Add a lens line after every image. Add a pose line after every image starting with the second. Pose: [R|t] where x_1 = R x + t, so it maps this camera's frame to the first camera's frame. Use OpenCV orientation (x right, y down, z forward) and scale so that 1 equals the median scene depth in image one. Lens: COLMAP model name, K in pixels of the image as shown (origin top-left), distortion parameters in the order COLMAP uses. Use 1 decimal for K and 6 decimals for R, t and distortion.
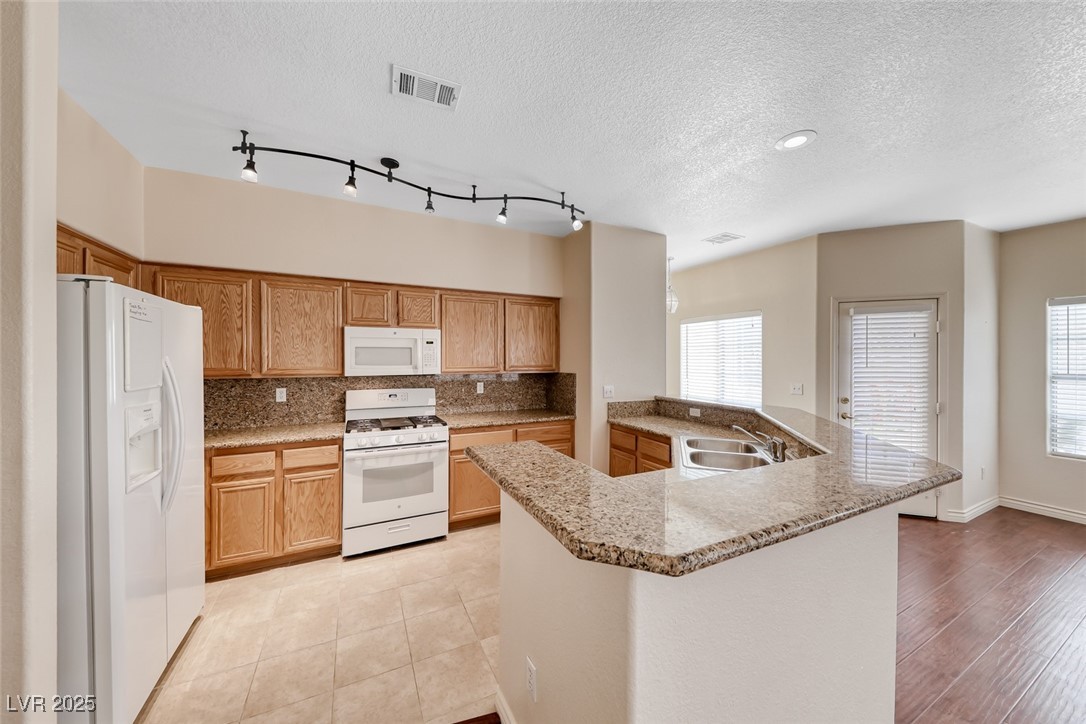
lens RADIAL K [[372.3, 0, 539.0], [0, 372.3, 360.4], [0, 0, 1]] dist [0.008586, -0.004131]
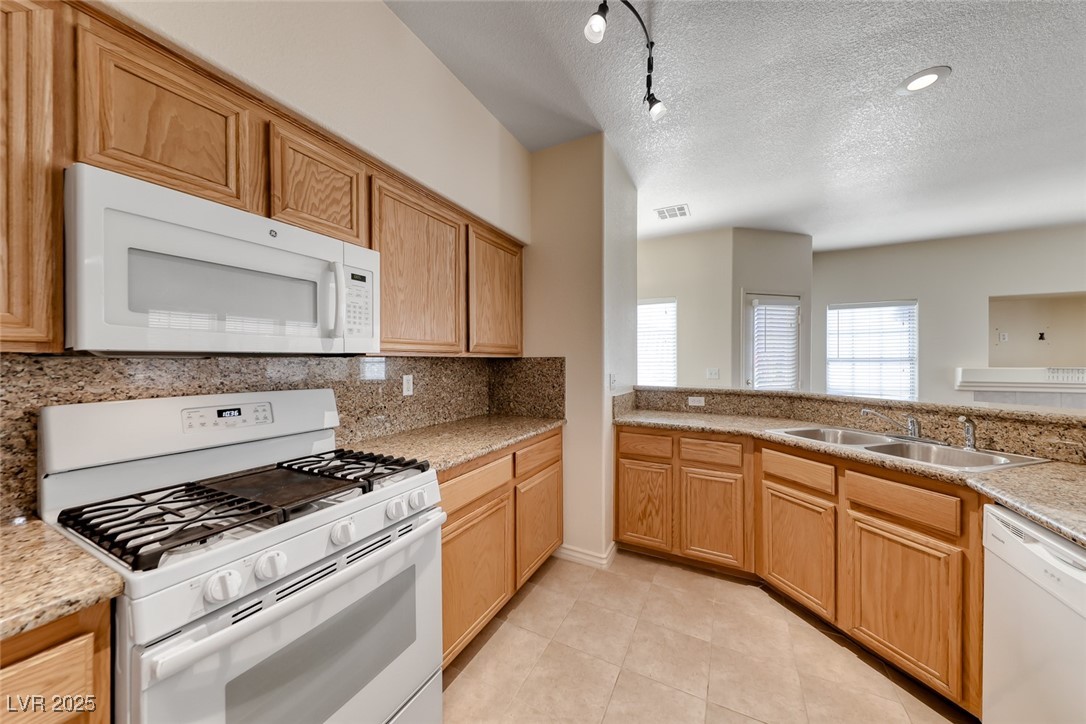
lens RADIAL K [[372.3, 0, 540.5], [0, 372.3, 361.1], [0, 0, 1]] dist [0.008586, -0.004131]
pose [[0.808488, -0.003187, 0.588503, -0.377951], [0.004682, 0.999989, -0.001015, 0.048327], [-0.588493, 0.003576, 0.808494, 0.544380]]
